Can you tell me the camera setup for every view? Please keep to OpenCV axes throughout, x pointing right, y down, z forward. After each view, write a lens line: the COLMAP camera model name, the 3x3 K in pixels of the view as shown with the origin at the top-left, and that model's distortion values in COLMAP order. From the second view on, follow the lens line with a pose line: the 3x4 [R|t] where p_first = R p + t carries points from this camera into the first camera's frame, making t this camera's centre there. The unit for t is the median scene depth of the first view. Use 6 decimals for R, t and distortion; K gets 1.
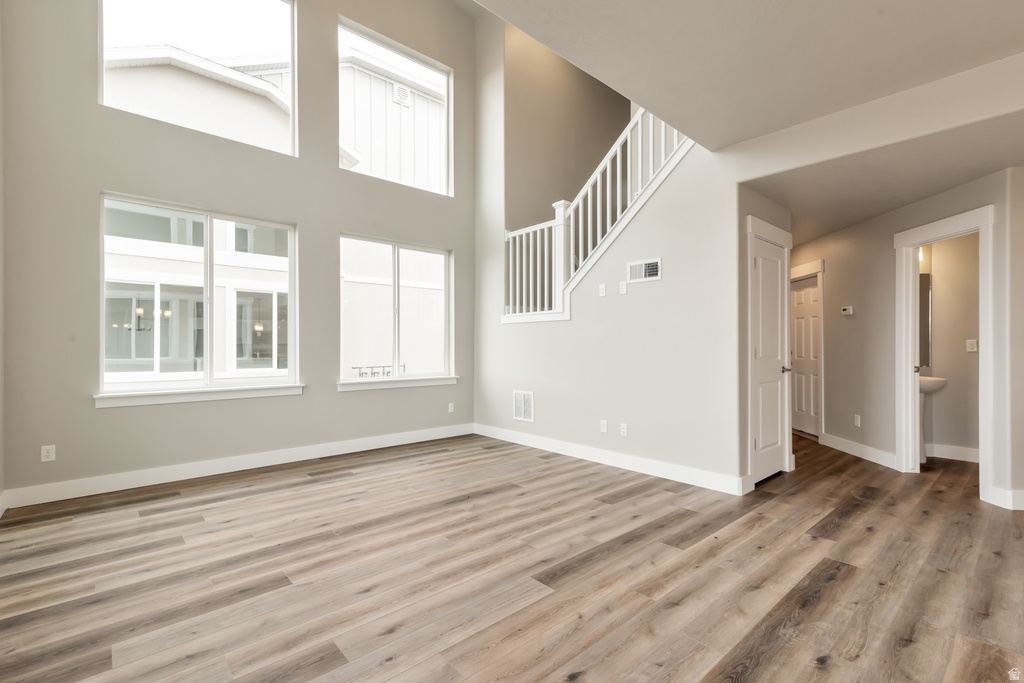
lens RADIAL K [[466.4, 0, 512.0], [0, 466.4, 341.5], [0, 0, 1]] dist [0.019478, -0.000177]
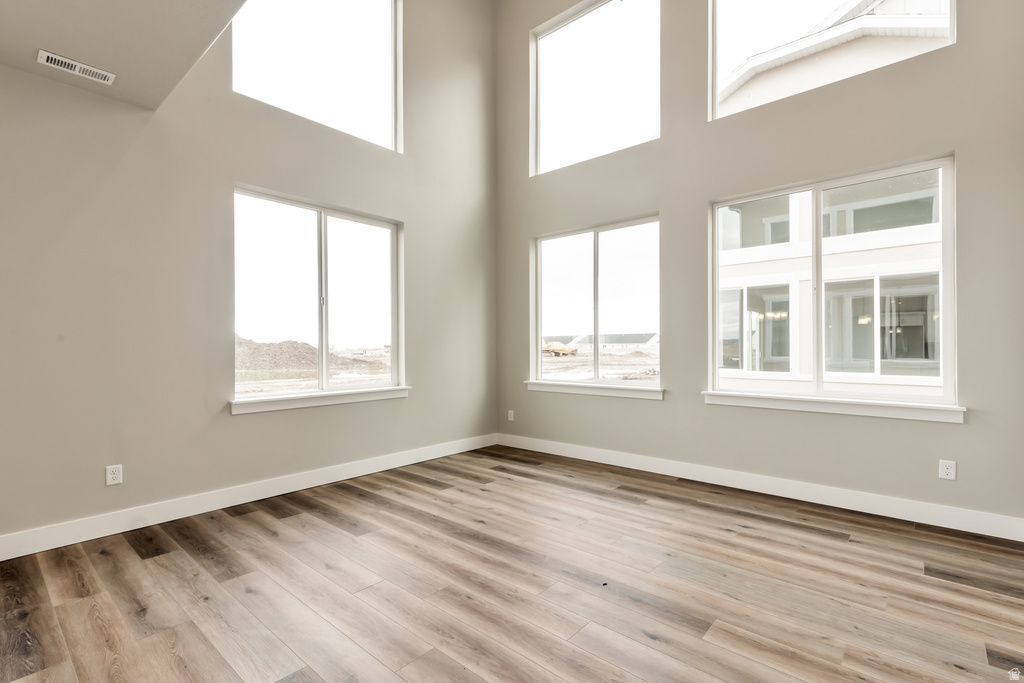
lens RADIAL K [[493.6, 0, 555.6], [0, 493.6, 348.1], [0, 0, 1]] dist [0.023674, -0.000403]
pose [[0.110702, 0.000047, -0.993854, 0.493608], [0.011983, 0.999927, 0.001382, 0.014655], [0.993781, -0.012063, 0.110693, 0.768789]]
